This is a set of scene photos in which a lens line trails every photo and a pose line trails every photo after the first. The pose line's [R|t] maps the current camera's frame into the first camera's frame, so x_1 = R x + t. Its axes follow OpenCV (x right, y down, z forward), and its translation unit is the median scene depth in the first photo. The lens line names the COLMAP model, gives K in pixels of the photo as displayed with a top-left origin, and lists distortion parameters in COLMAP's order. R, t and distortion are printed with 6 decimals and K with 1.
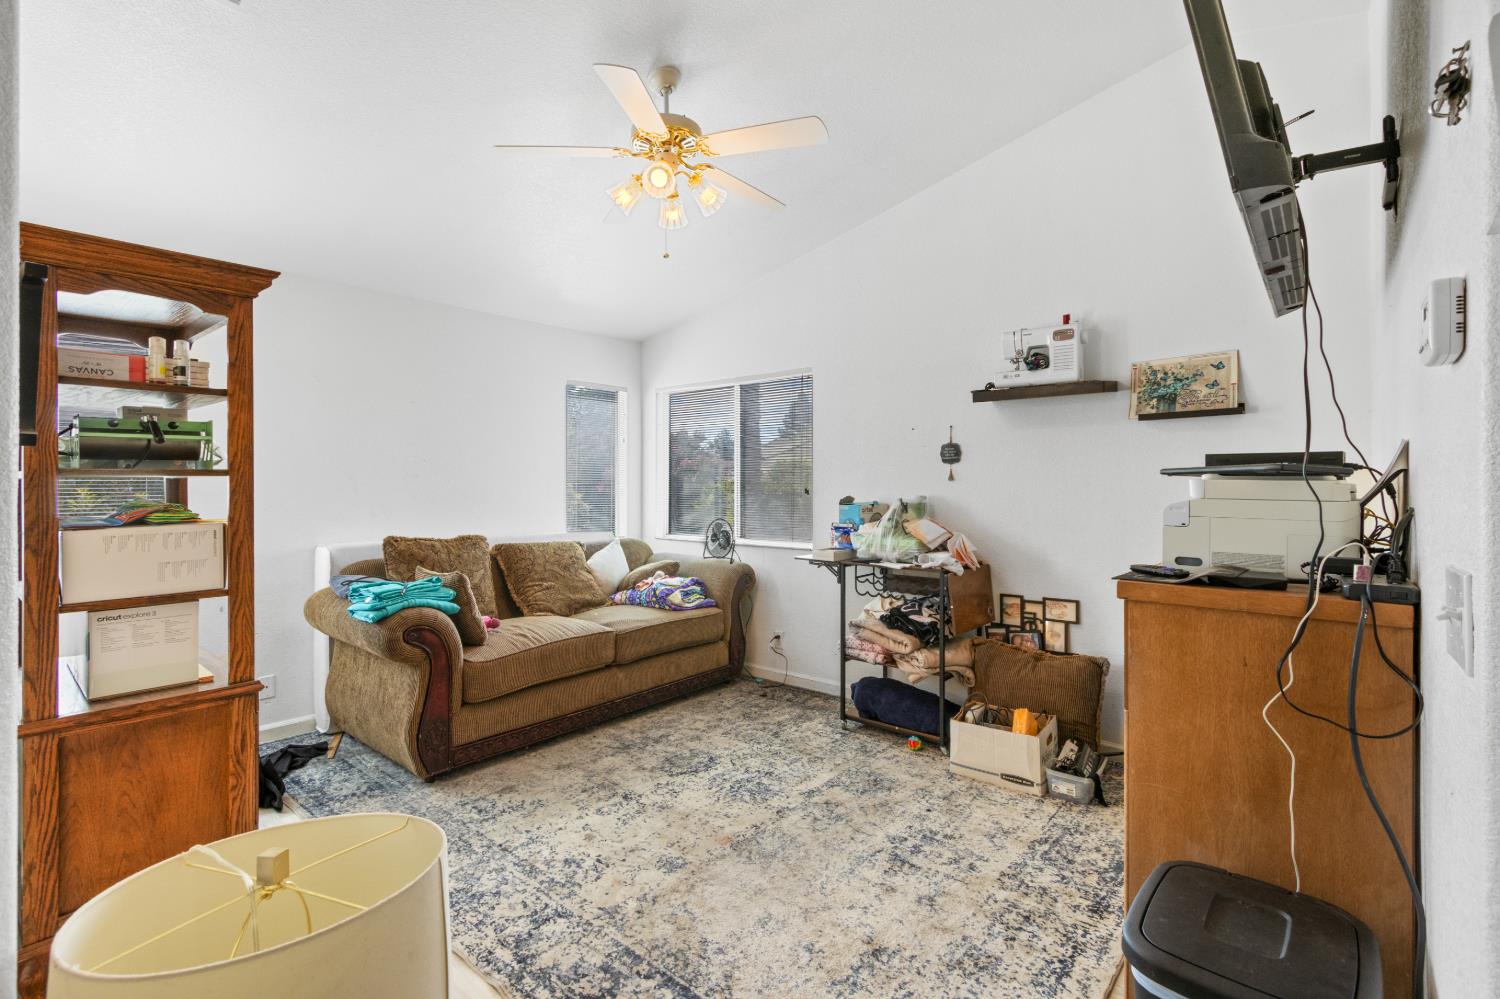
lens RADIAL K [[691.6, 0, 747.7], [0, 691.6, 489.4], [0, 0, 1]] dist [0.007010, -0.001101]
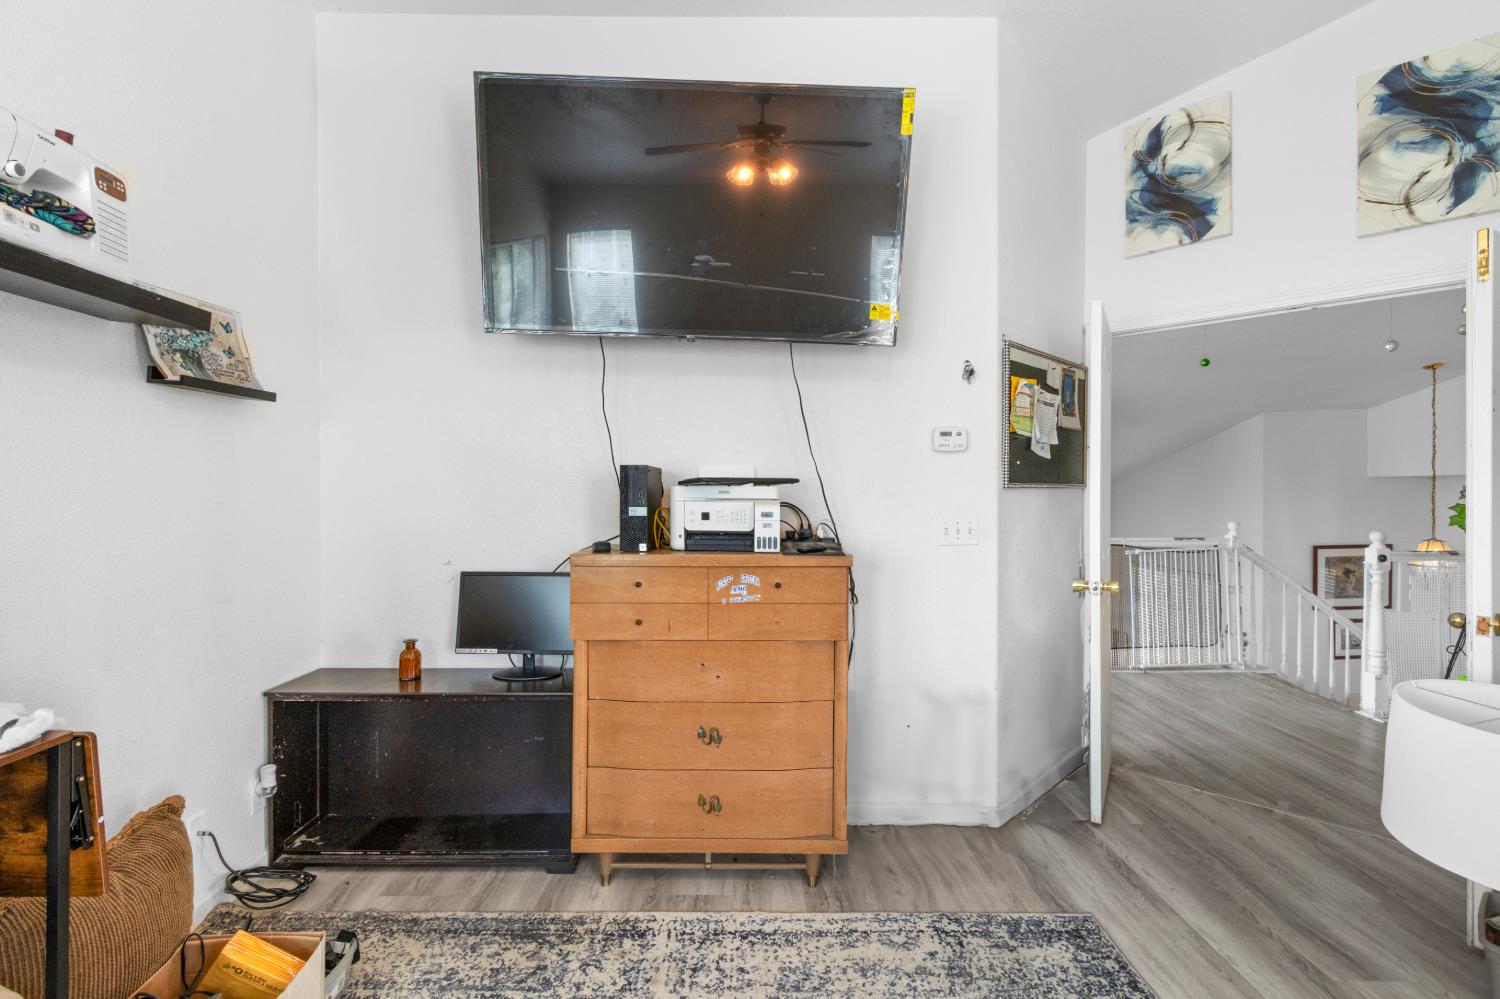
lens RADIAL K [[691.6, 0, 736.9], [0, 691.6, 493.7], [0, 0, 1]] dist [0.007010, -0.001101]
pose [[-0.636414, -0.000297, 0.771347, -0.325297], [0.005268, 0.999975, 0.004732, -0.007216], [-0.771329, 0.007075, -0.636397, 1.505675]]
